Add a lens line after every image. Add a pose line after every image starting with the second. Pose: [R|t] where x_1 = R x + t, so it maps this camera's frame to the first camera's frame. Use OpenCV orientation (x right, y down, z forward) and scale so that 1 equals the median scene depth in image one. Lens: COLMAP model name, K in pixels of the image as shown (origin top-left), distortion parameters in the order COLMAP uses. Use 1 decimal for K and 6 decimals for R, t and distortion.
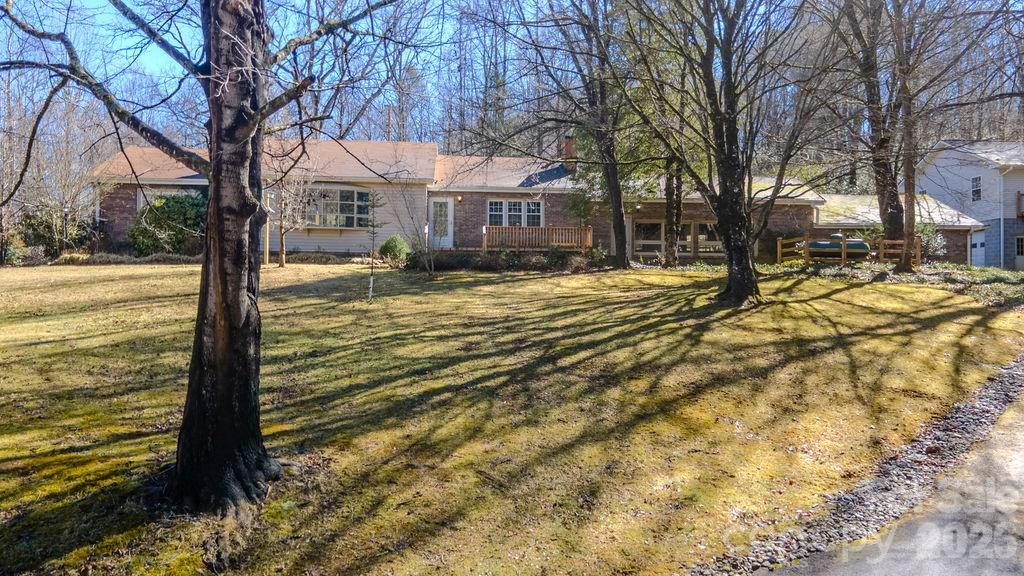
lens RADIAL K [[728.4, 0, 512.0], [0, 728.4, 288.0], [0, 0, 1]] dist [0.073039, 0.000315]
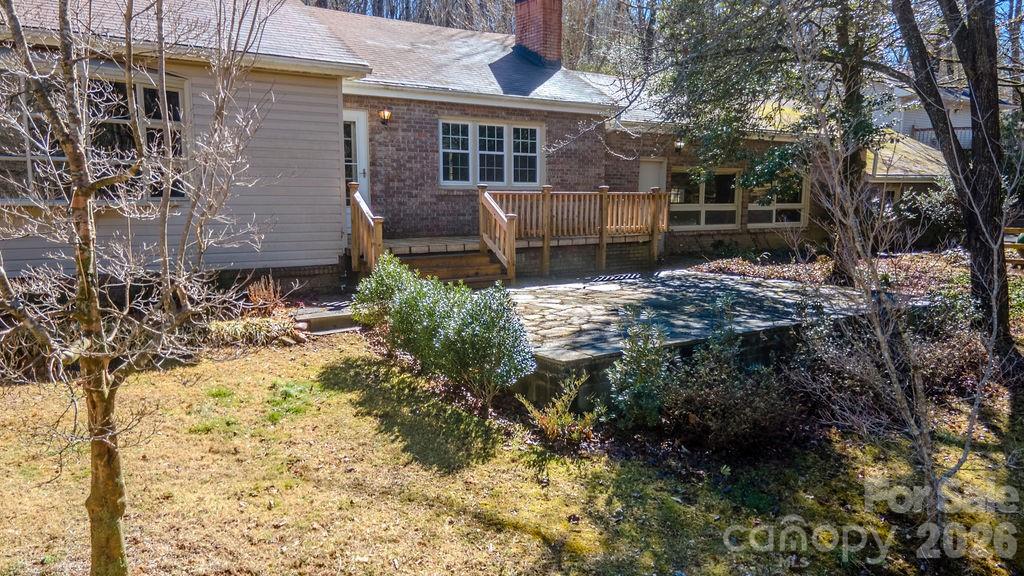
lens RADIAL K [[728.4, 0, 512.0], [0, 728.4, 288.0], [0, 0, 1]] dist [0.073039, 0.000315]
pose [[0.881126, -0.063065, 0.468657, -0.373466], [-0.009951, 0.988375, 0.151708, -0.158003], [-0.472777, -0.138337, 0.870256, 1.041327]]
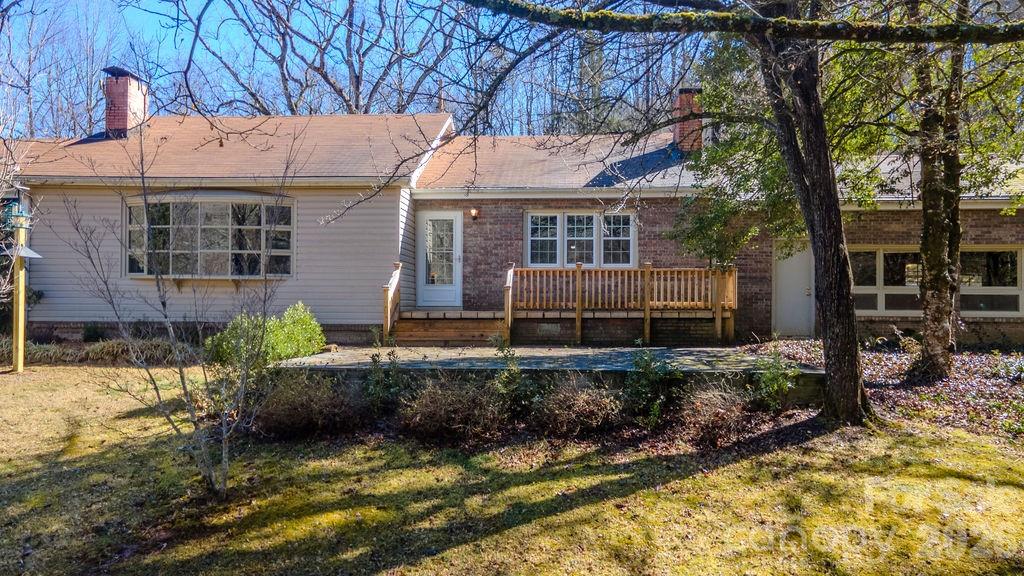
lens RADIAL K [[728.4, 0, 512.0], [0, 728.4, 288.0], [0, 0, 1]] dist [0.073039, 0.000315]
pose [[0.987216, -0.005906, -0.159280, 0.069918], [0.006477, 0.999974, 0.003068, -0.123478], [0.159258, -0.004060, 0.987229, 0.857502]]
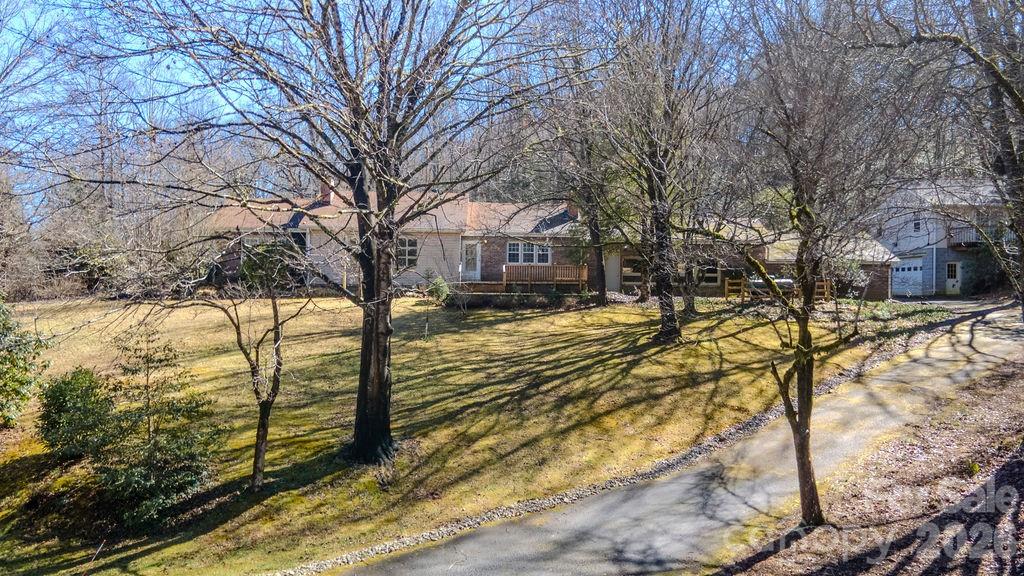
lens RADIAL K [[728.4, 0, 512.0], [0, 728.4, 288.0], [0, 0, 1]] dist [0.073039, 0.000315]
pose [[0.999255, 0.005748, -0.038164, 0.043954], [-0.004859, 0.999716, 0.023342, -0.125003], [0.038288, -0.023139, 0.998999, -0.517458]]
